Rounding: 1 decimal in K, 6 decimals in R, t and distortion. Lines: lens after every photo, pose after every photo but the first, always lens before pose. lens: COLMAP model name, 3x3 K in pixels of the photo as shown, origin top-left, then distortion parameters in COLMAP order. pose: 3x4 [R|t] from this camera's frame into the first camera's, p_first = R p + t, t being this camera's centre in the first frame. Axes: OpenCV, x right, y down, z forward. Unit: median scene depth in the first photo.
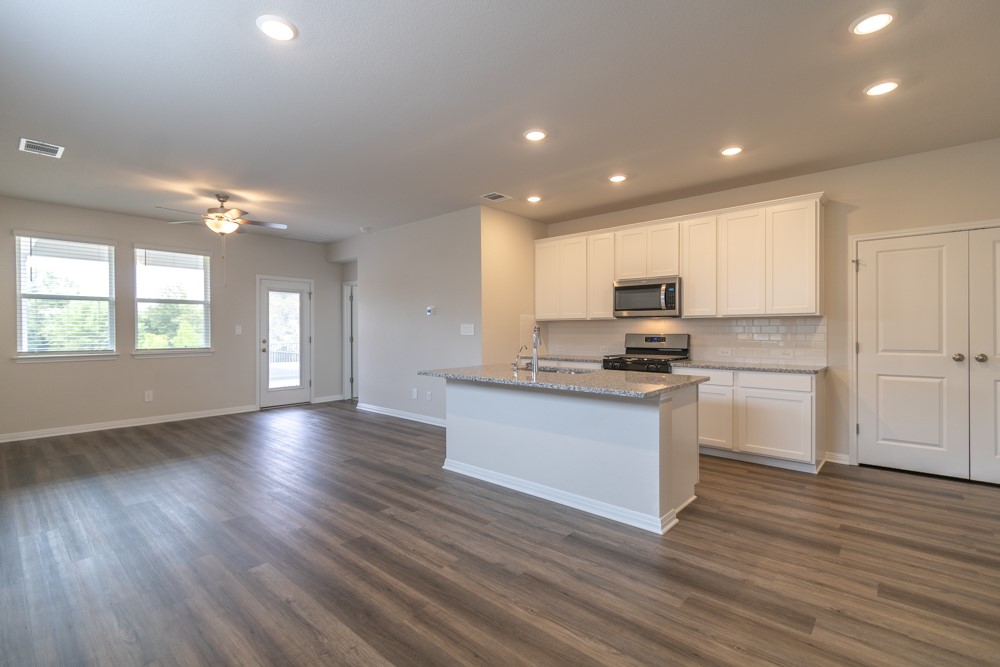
lens RADIAL K [[471.9, 0, 497.8], [0, 471.9, 329.9], [0, 0, 1]] dist [0.005886, 0.000622]
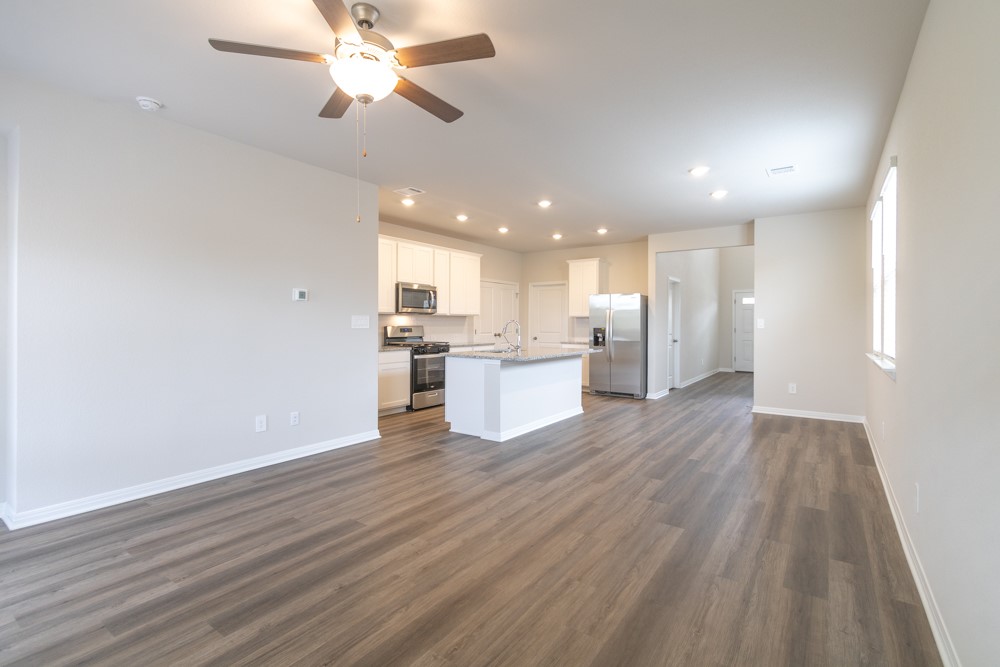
lens RADIAL K [[471.9, 0, 499.3], [0, 471.9, 326.9], [0, 0, 1]] dist [0.005886, 0.000622]
pose [[-0.134630, -0.009360, 0.990852, -1.690566], [-0.009545, 0.999921, 0.008149, -0.003274], [-0.990850, -0.008360, -0.134709, 1.547898]]
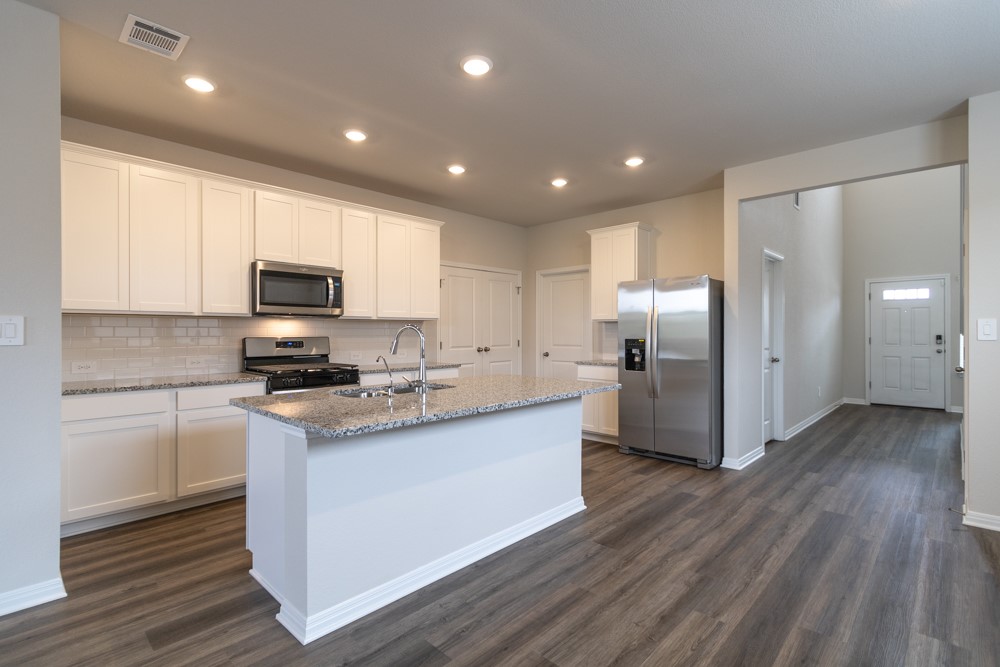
lens RADIAL K [[471.9, 0, 502.0], [0, 471.9, 334.5], [0, 0, 1]] dist [0.005886, 0.000622]
pose [[0.014116, -0.005778, 0.999884, -0.742081], [-0.003687, 0.999976, 0.005830, -0.002627], [-0.999894, -0.003769, 0.014095, 1.077307]]
